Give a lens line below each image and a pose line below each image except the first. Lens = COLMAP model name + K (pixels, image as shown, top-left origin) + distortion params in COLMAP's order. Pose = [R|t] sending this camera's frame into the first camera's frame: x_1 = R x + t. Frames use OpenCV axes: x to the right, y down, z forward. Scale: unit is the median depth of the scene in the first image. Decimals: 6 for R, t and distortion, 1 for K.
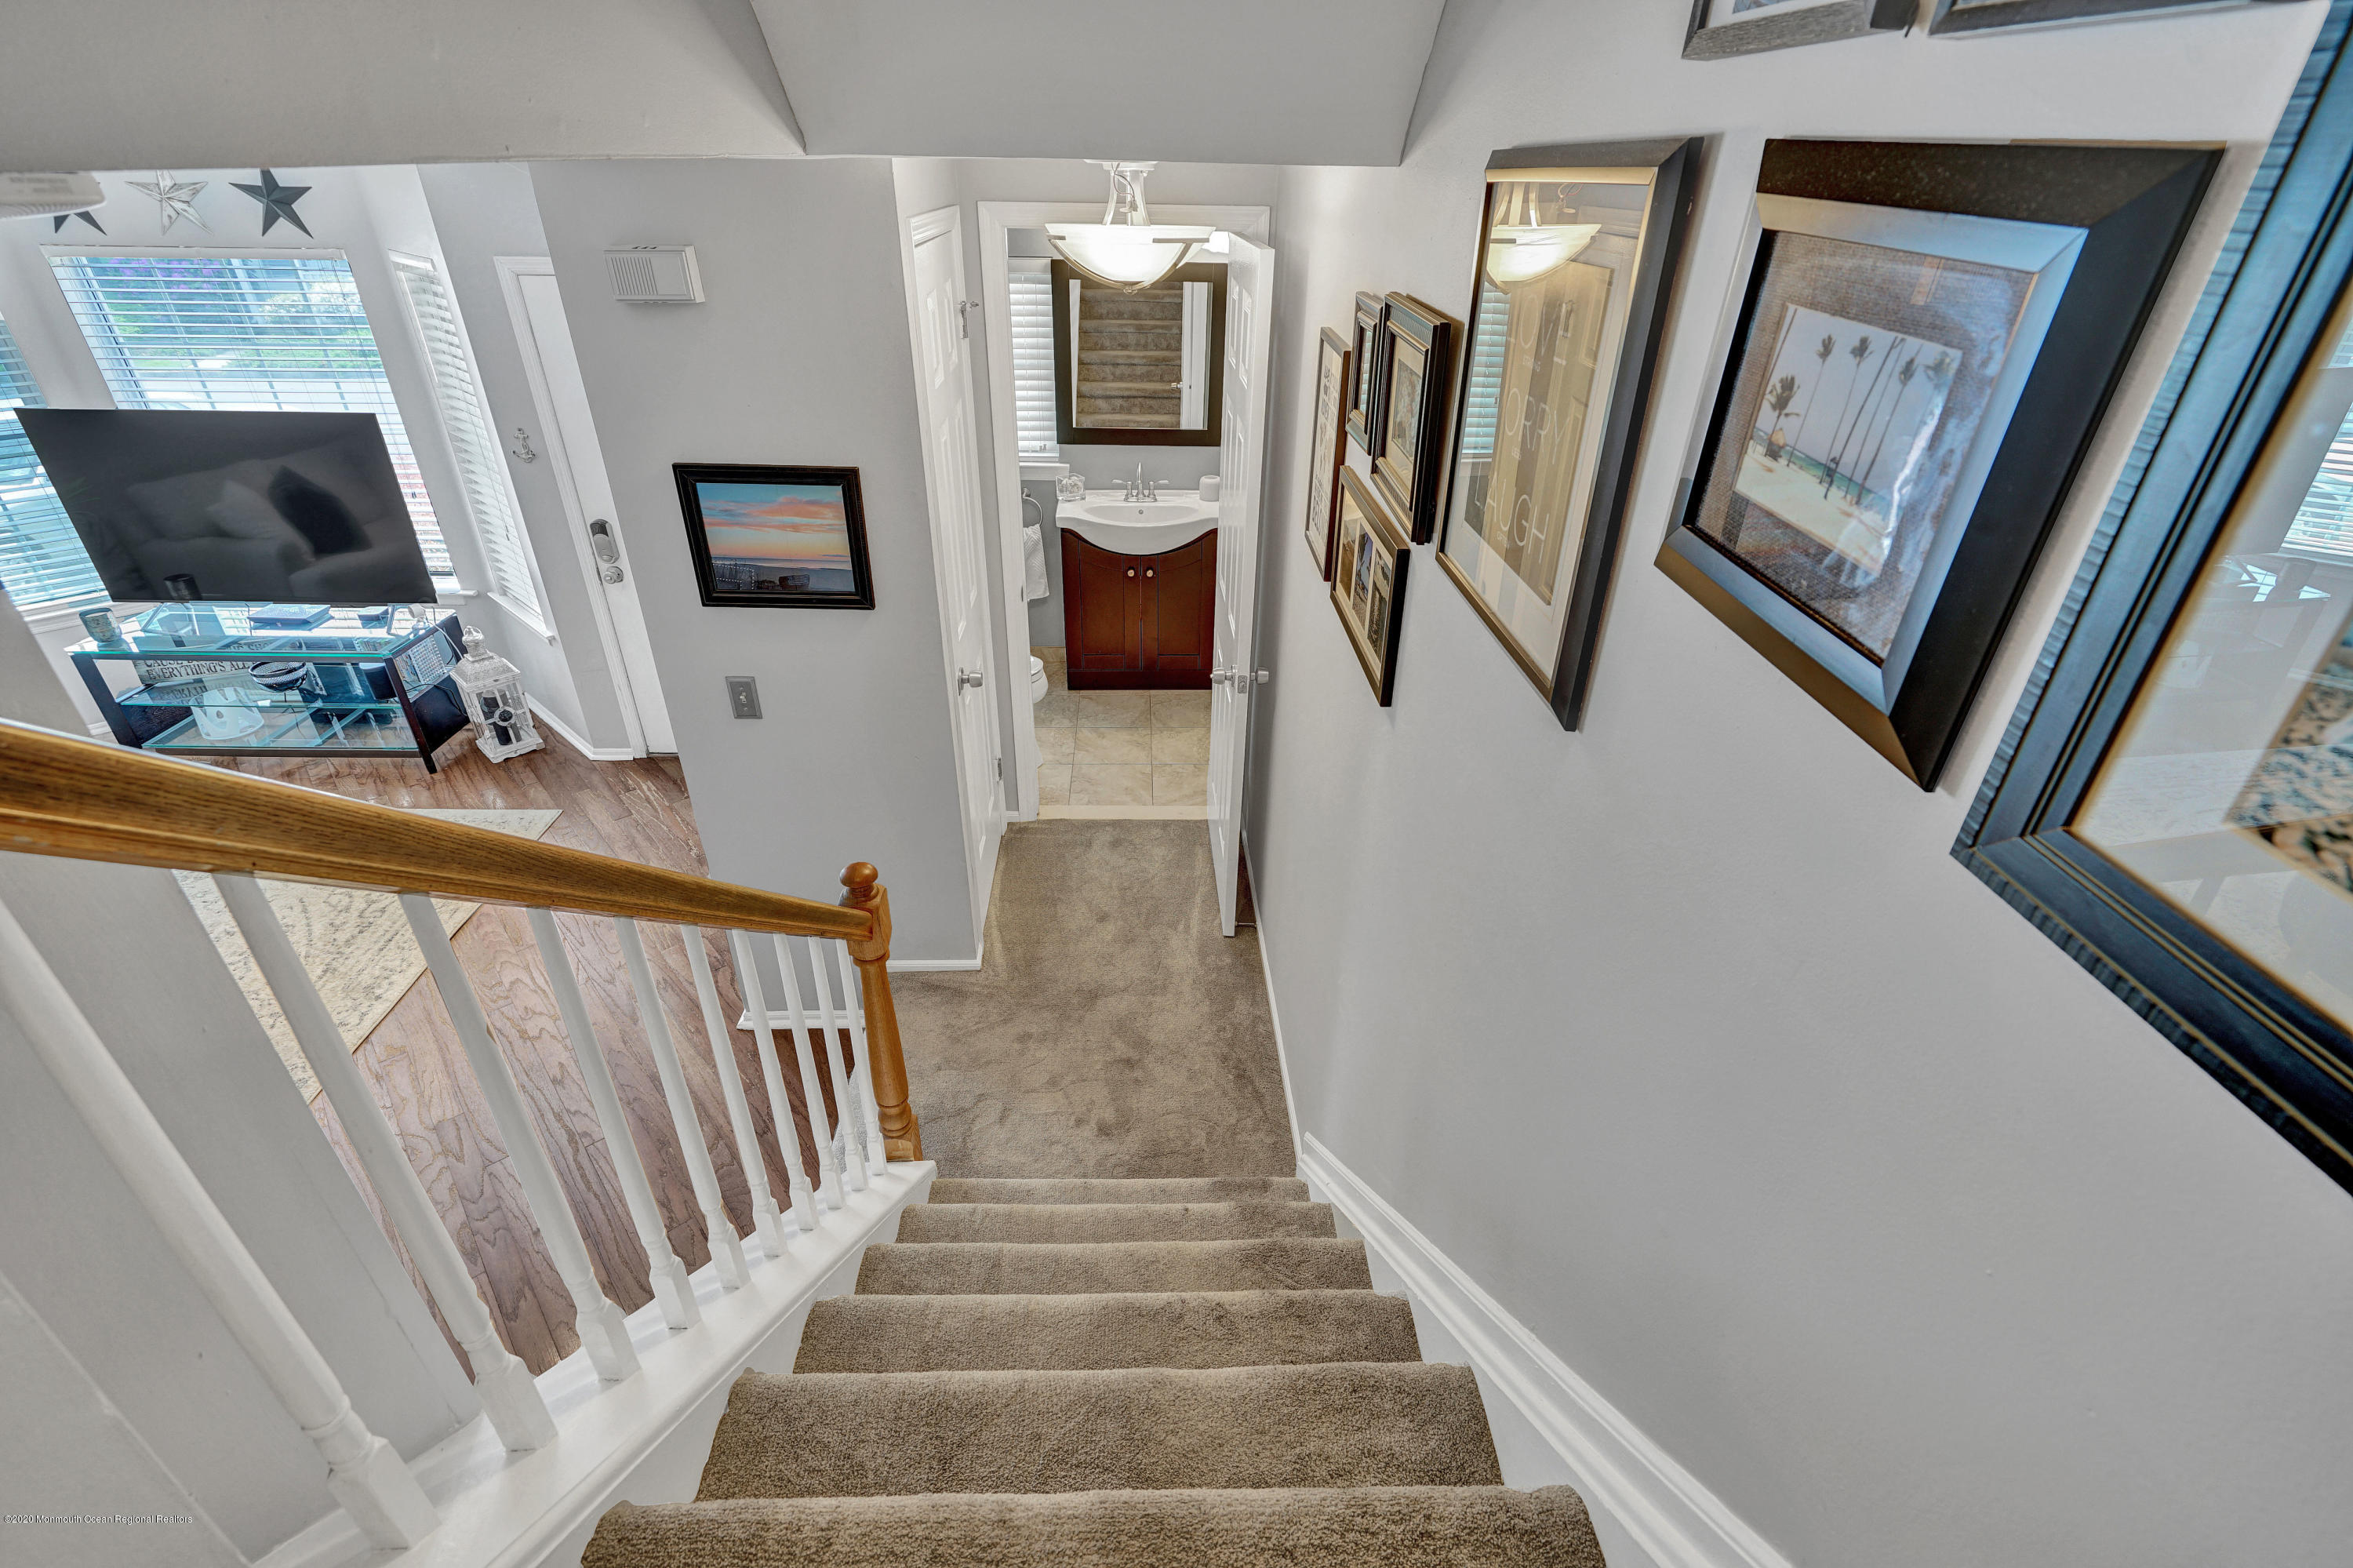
lens RADIAL K [[1061.1, 0, 1170.2], [0, 1061.1, 780.3], [0, 0, 1]] dist [-0.002254, 0.002737]
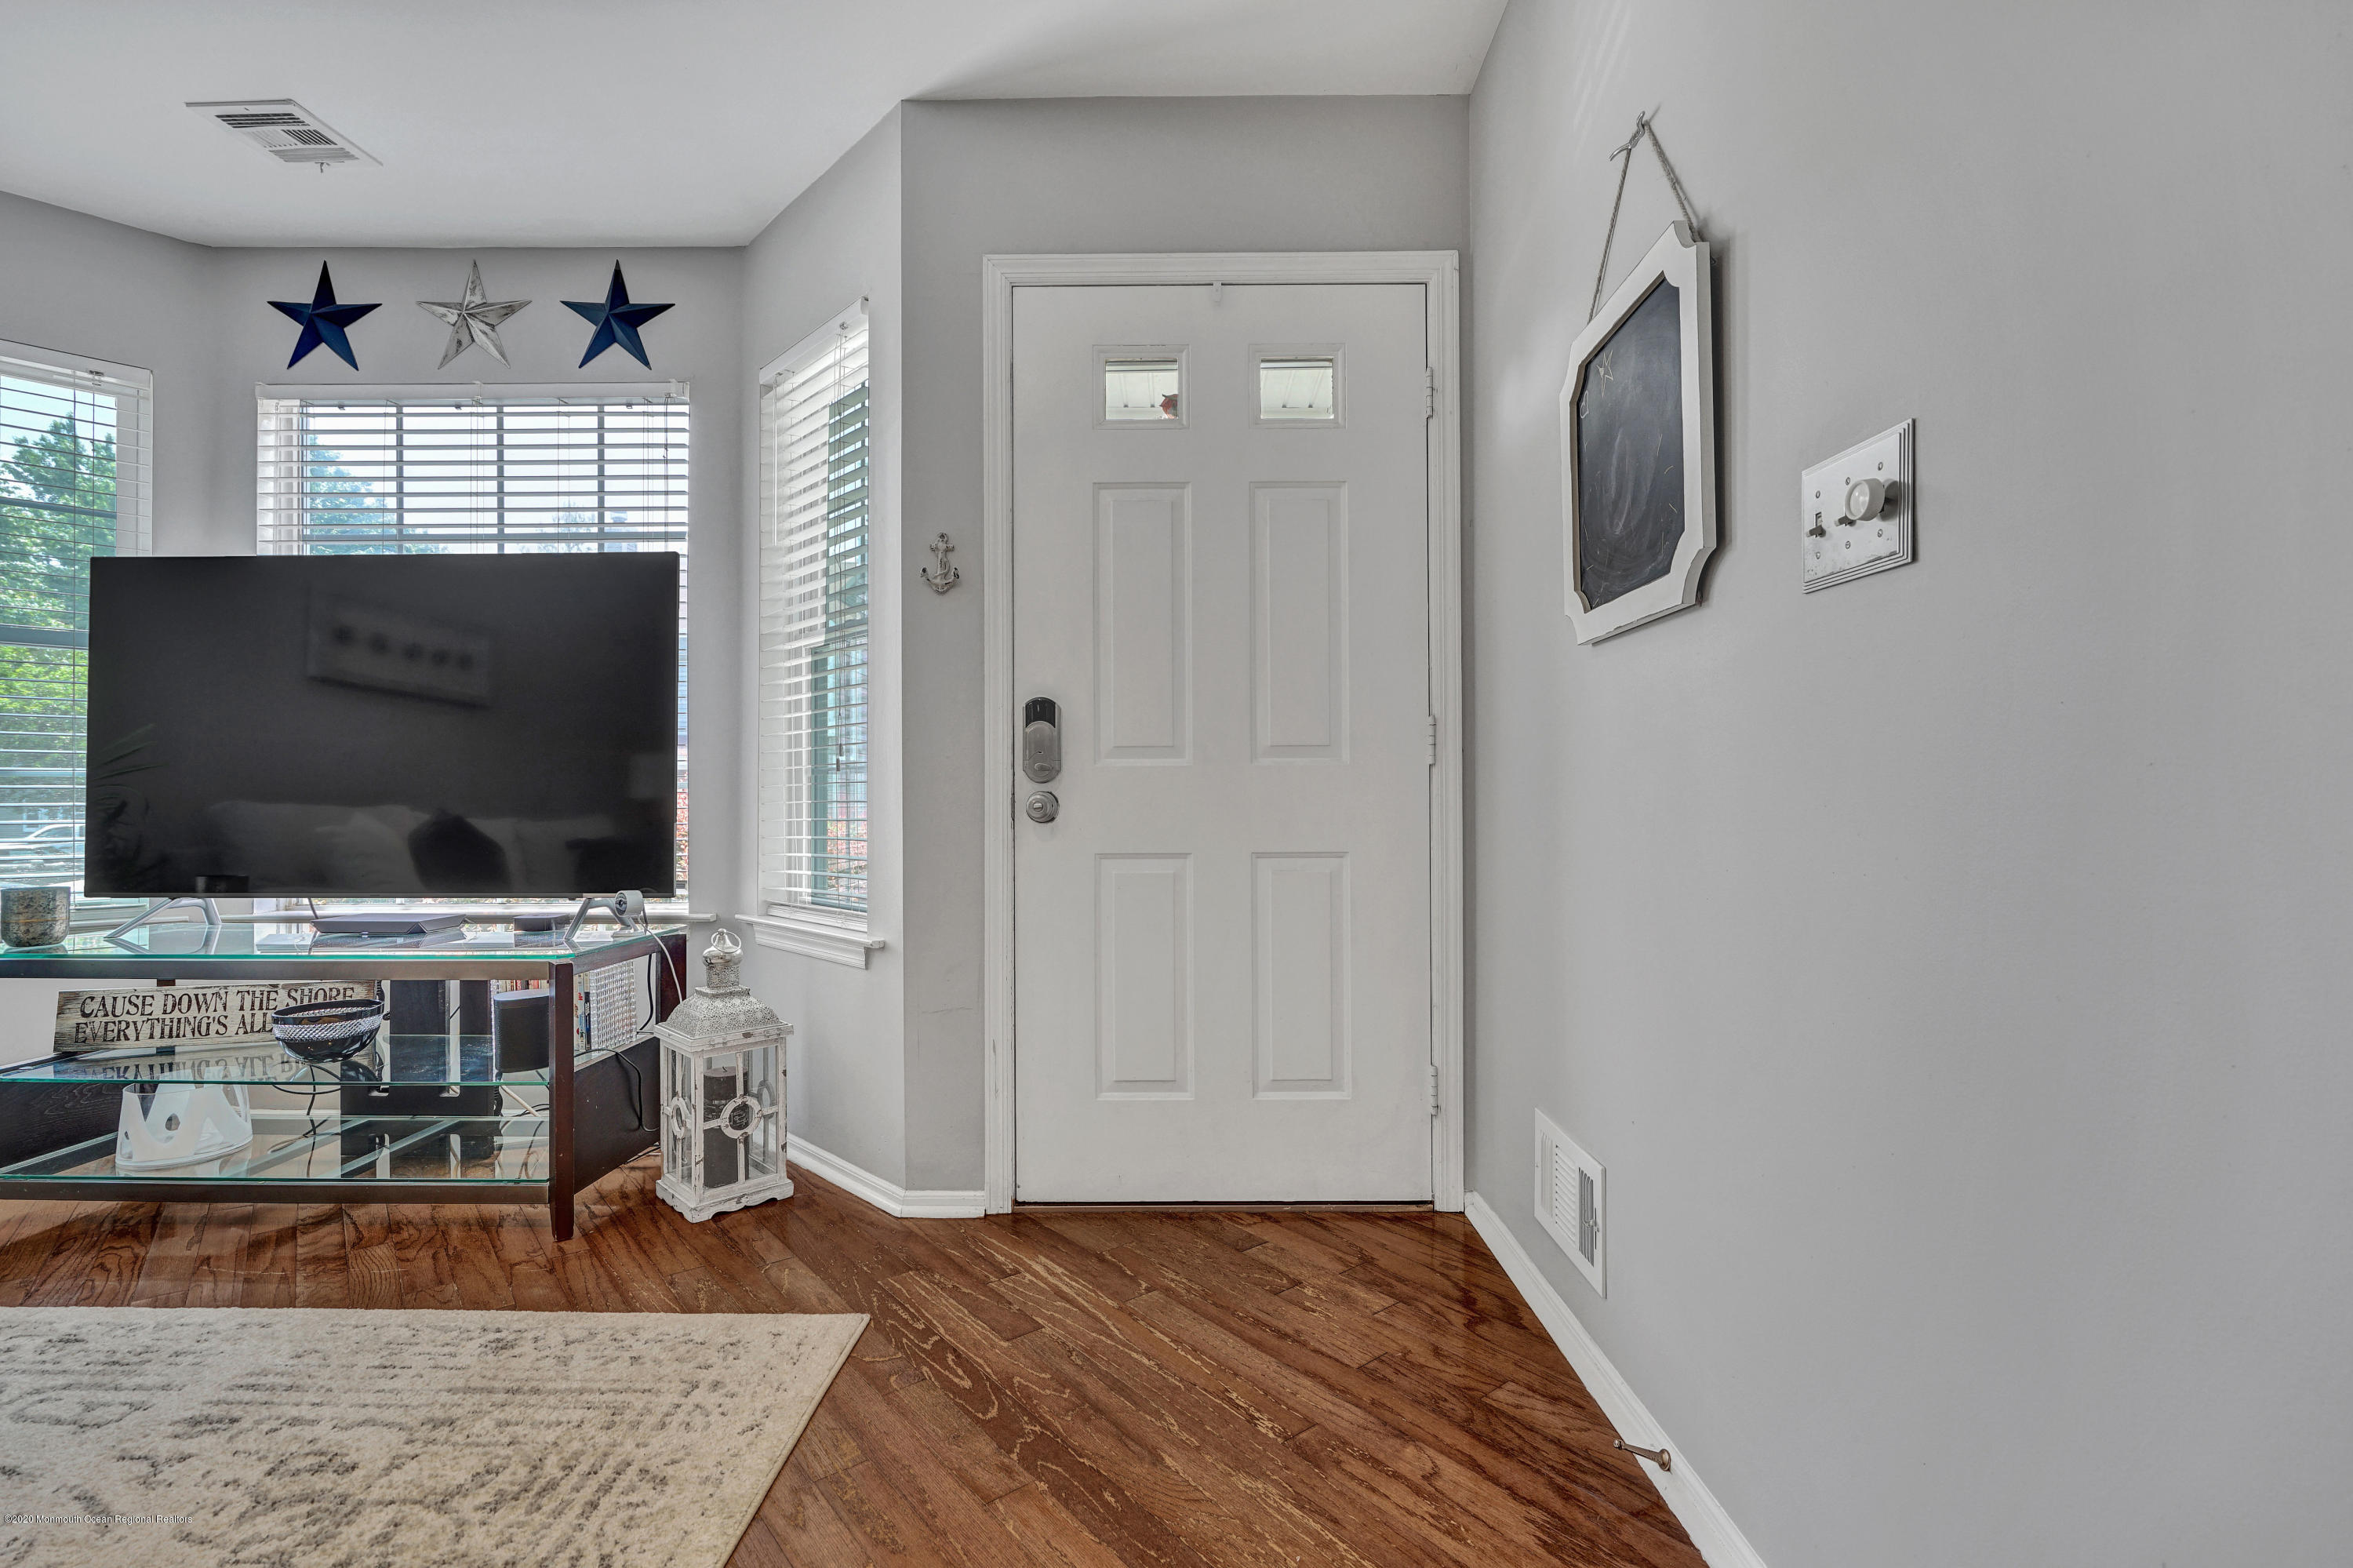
lens RADIAL K [[1061.1, 0, 1175.1], [0, 1061.1, 789.4], [0, 0, 1]] dist [-0.002254, 0.002737]
pose [[0.999166, -0.016779, -0.037227, -0.413974], [-0.004848, 0.856483, -0.516153, 0.060737], [0.040545, 0.515903, 0.855687, 0.523982]]
